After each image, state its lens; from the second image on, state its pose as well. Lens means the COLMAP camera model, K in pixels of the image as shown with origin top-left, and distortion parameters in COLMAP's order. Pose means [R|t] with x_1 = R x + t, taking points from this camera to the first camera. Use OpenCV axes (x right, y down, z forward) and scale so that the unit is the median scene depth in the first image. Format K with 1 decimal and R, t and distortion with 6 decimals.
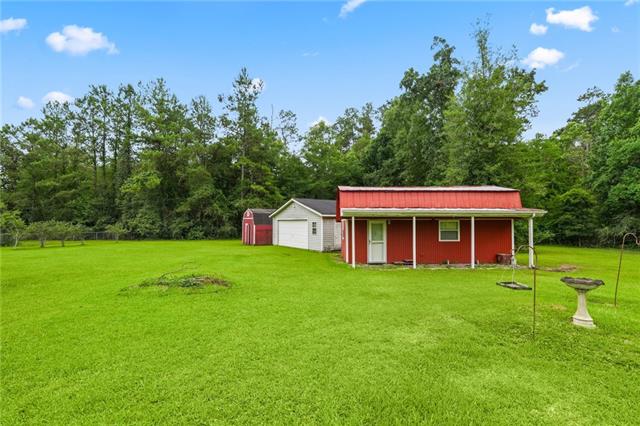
lens RADIAL K [[304.2, 0, 334.2], [0, 304.2, 211.3], [0, 0, 1]] dist [-0.042488, 0.013911]
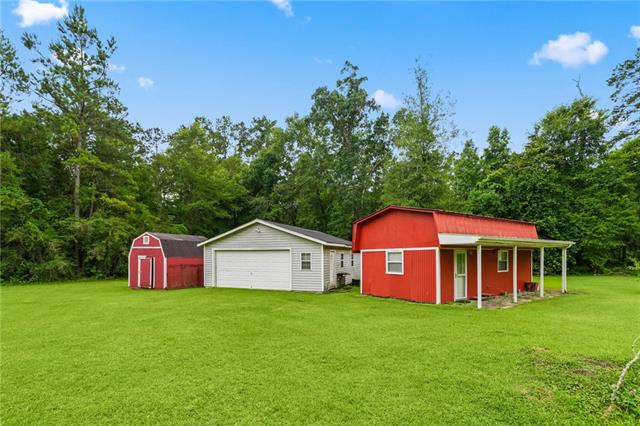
lens RADIAL K [[304.2, 0, 315.3], [0, 304.2, 257.2], [0, 0, 1]] dist [-0.042488, 0.013911]
pose [[0.824428, -0.006499, 0.565930, -0.259912], [-0.018038, 0.999124, 0.037751, 0.009850], [-0.565679, -0.041331, 0.823589, 0.212501]]
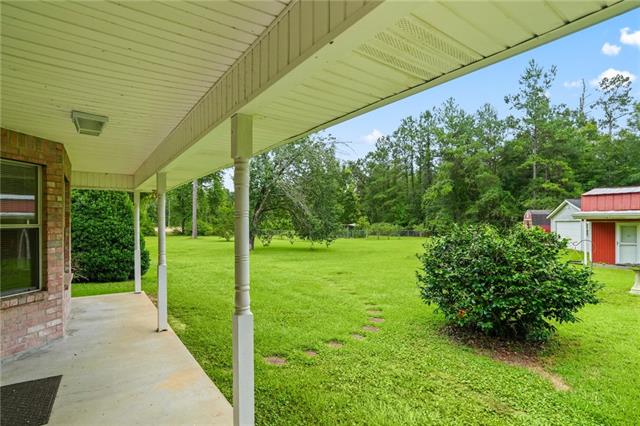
lens RADIAL K [[336.4, 0, 315.0], [0, 336.4, 216.1], [0, 0, 1]] dist [0.012391, 0.001204]
pose [[0.569746, -0.016107, -0.821663, 0.186712], [0.030777, 0.999525, 0.001747, -0.009558], [0.821244, -0.026283, 0.569971, -0.186333]]
